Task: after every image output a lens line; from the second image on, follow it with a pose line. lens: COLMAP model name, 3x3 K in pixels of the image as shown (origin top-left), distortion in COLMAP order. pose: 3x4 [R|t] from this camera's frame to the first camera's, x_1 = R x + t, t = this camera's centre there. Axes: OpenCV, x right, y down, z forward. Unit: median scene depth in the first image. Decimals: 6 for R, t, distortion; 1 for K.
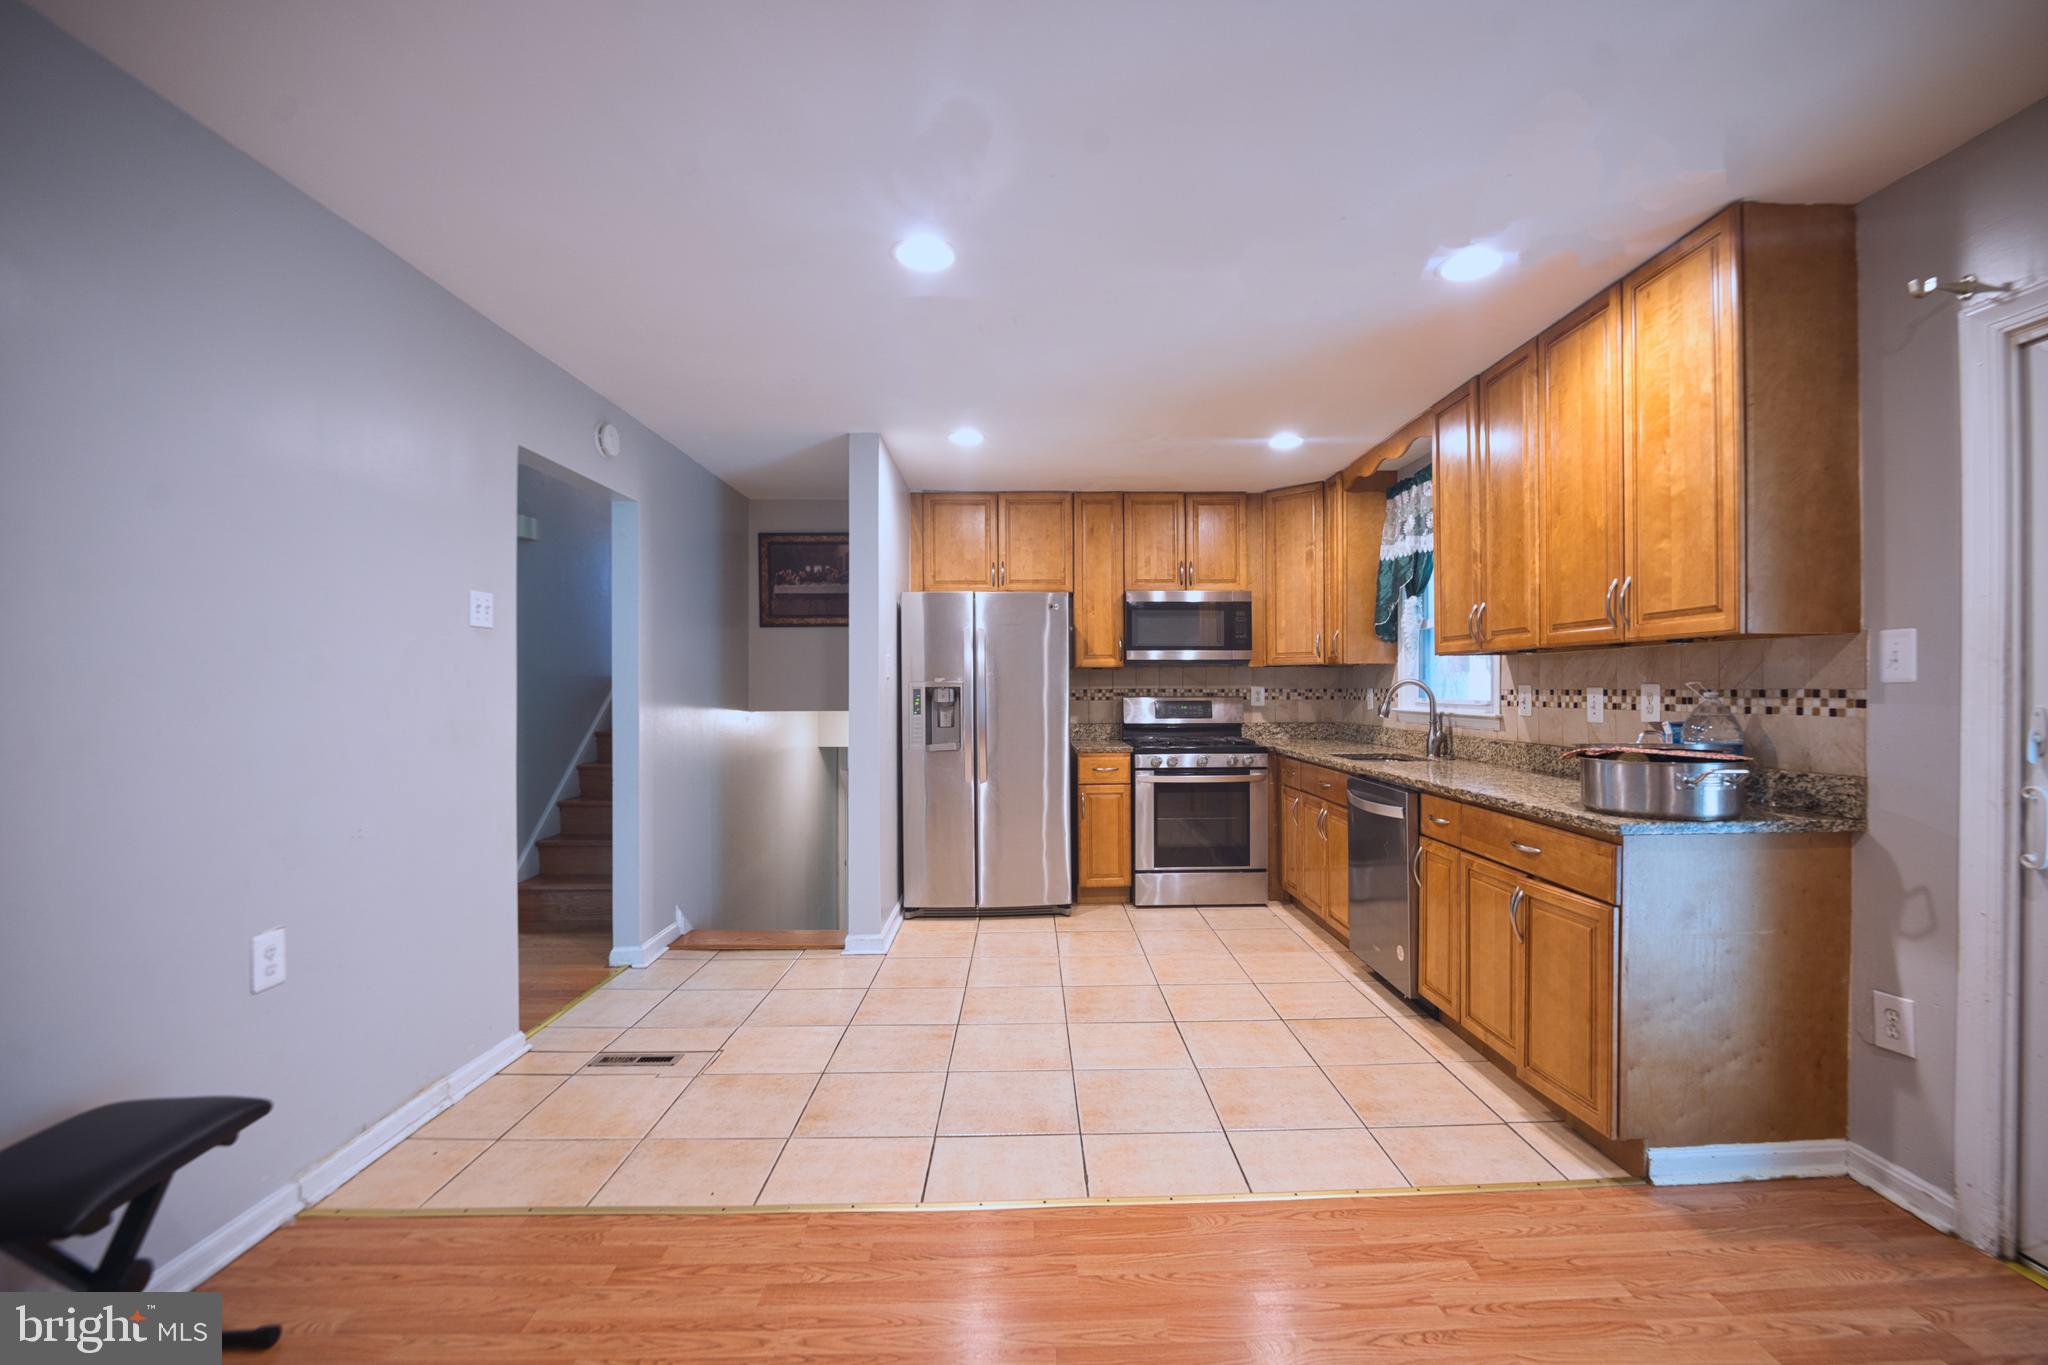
lens RADIAL K [[865.6, 0, 1031.3], [0, 865.6, 692.2], [0, 0, 1]] dist [-0.022637, -0.000008]
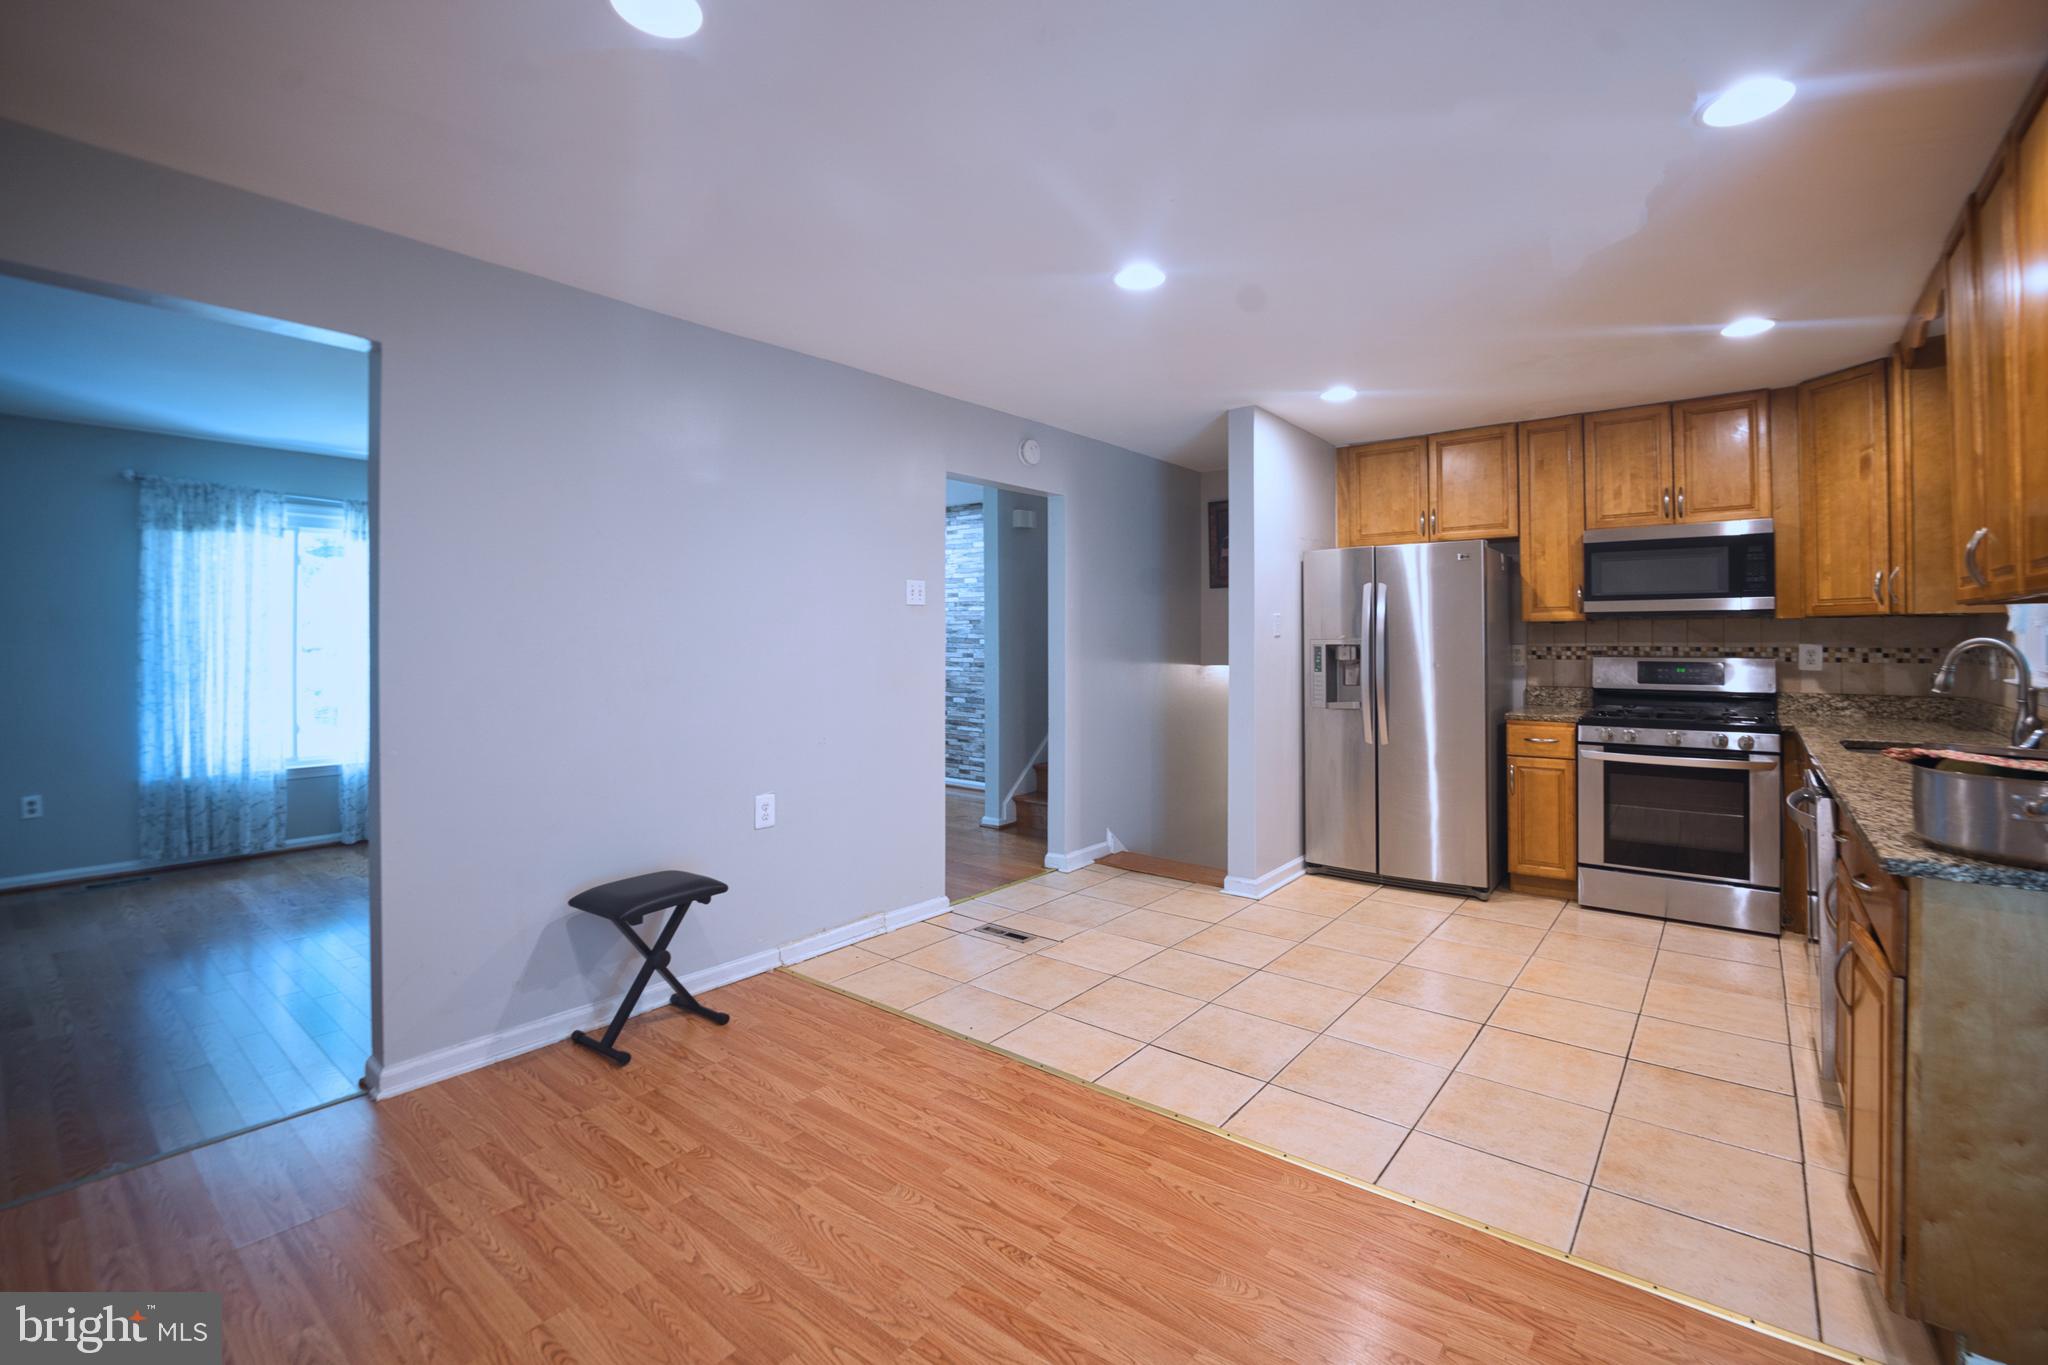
lens RADIAL K [[875.9, 0, 1026.3], [0, 875.9, 635.5], [0, 0, 1]] dist [-0.020736, -0.000095]
pose [[0.763061, -0.002547, -0.646321, 0.395306], [-0.001679, 0.999981, -0.005923, -0.014815], [0.646324, 0.005605, 0.763043, 0.006002]]
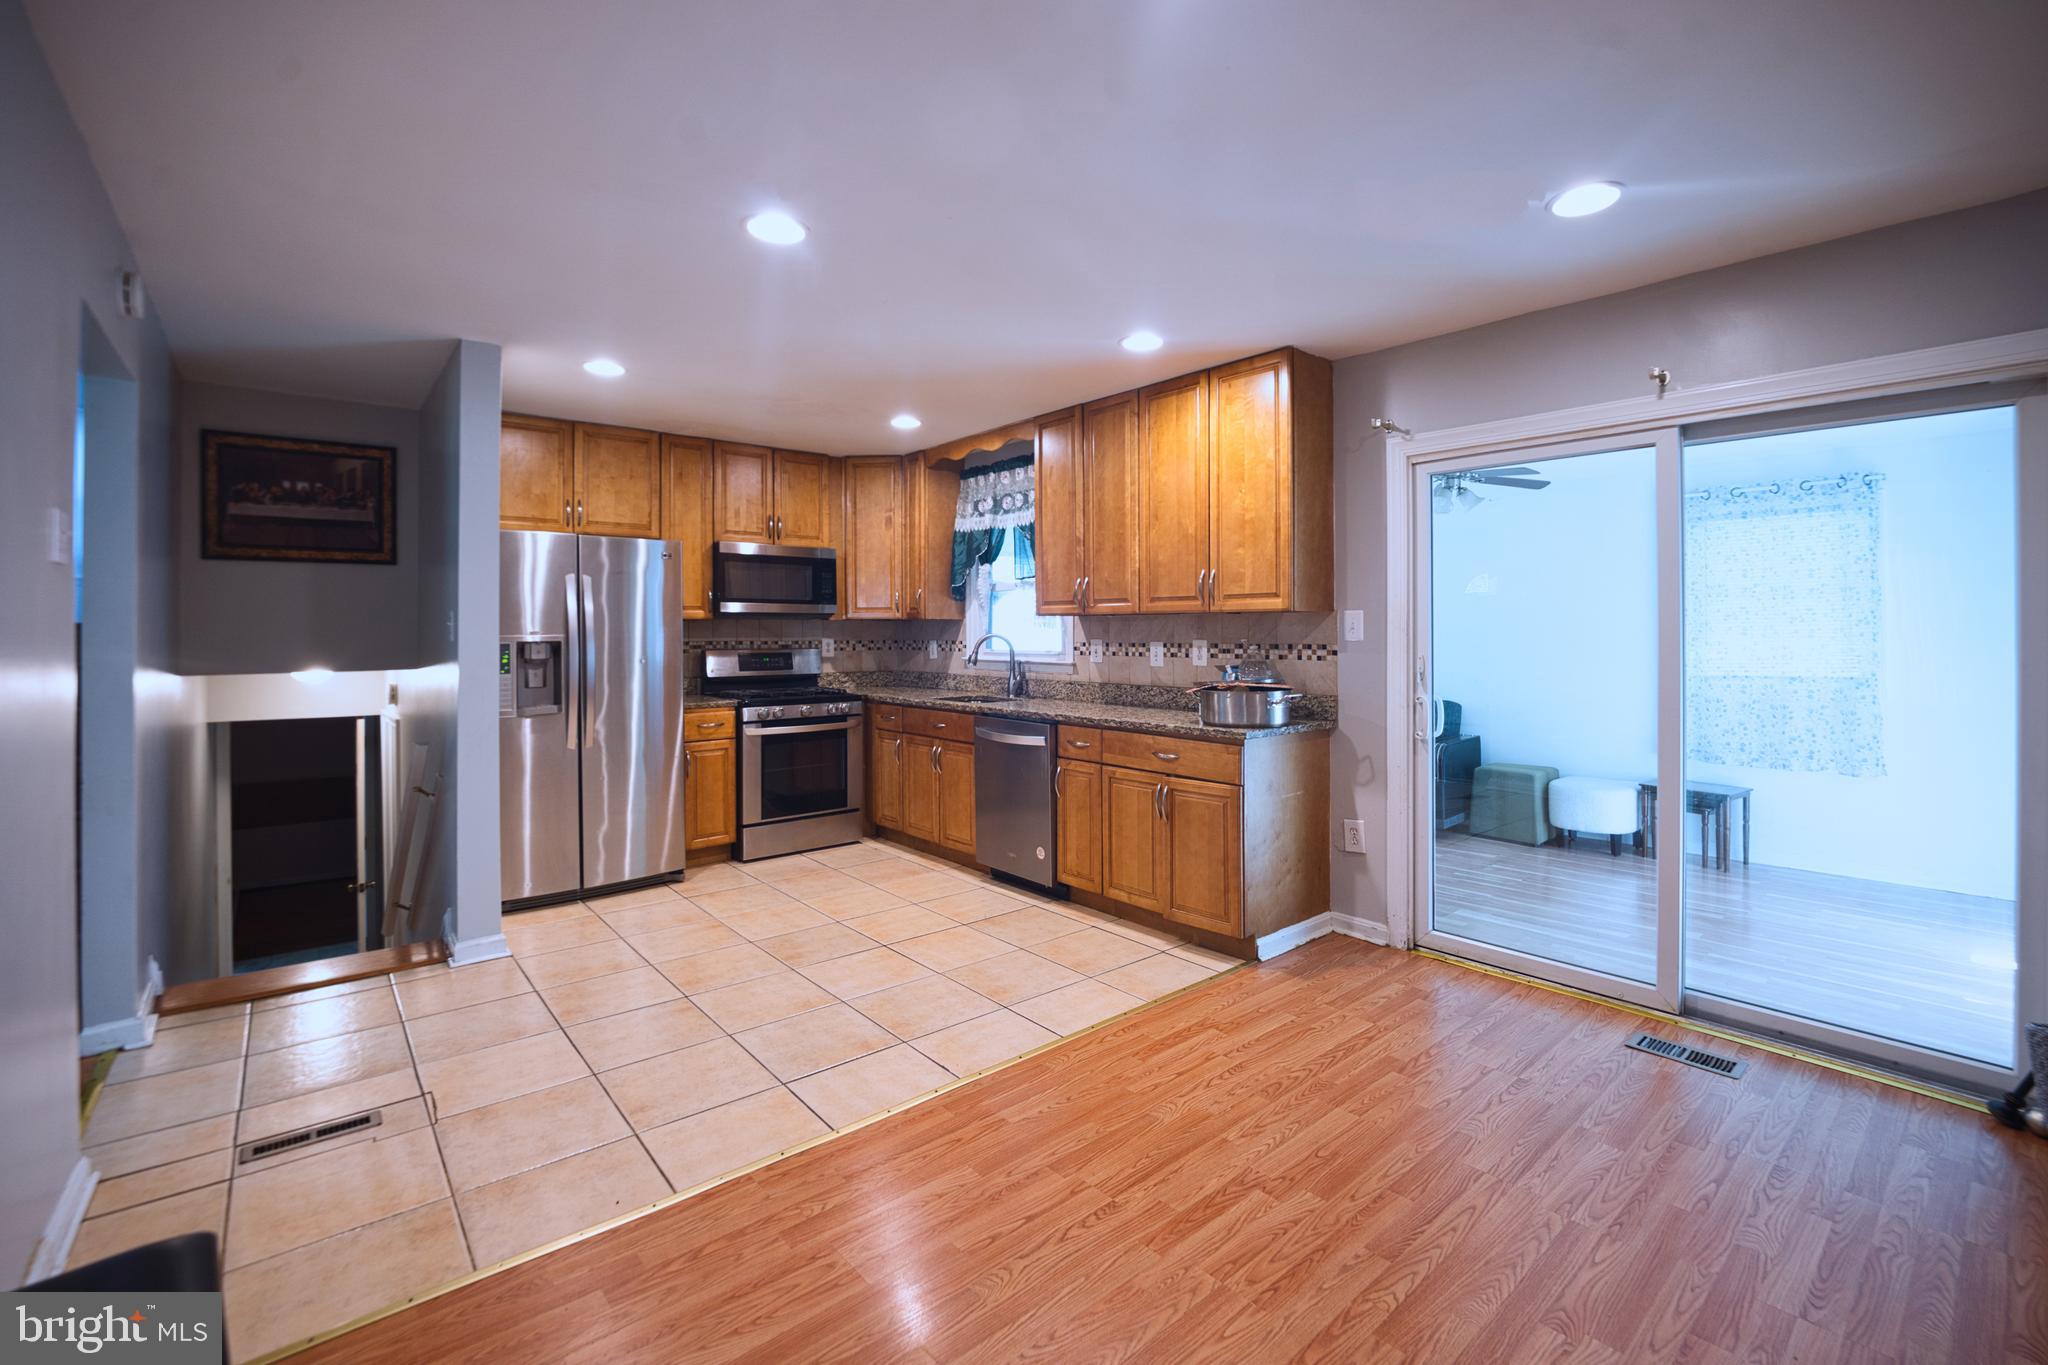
lens RADIAL K [[910.1, 0, 1020.6], [0, 910.1, 628.9], [0, 0, 1]] dist [-0.019199, -0.000197]
pose [[0.778045, 0.002616, 0.628203, -0.440897], [0.003256, 0.999961, -0.008196, -0.014522], [-0.628200, 0.008423, 0.778006, -0.019896]]
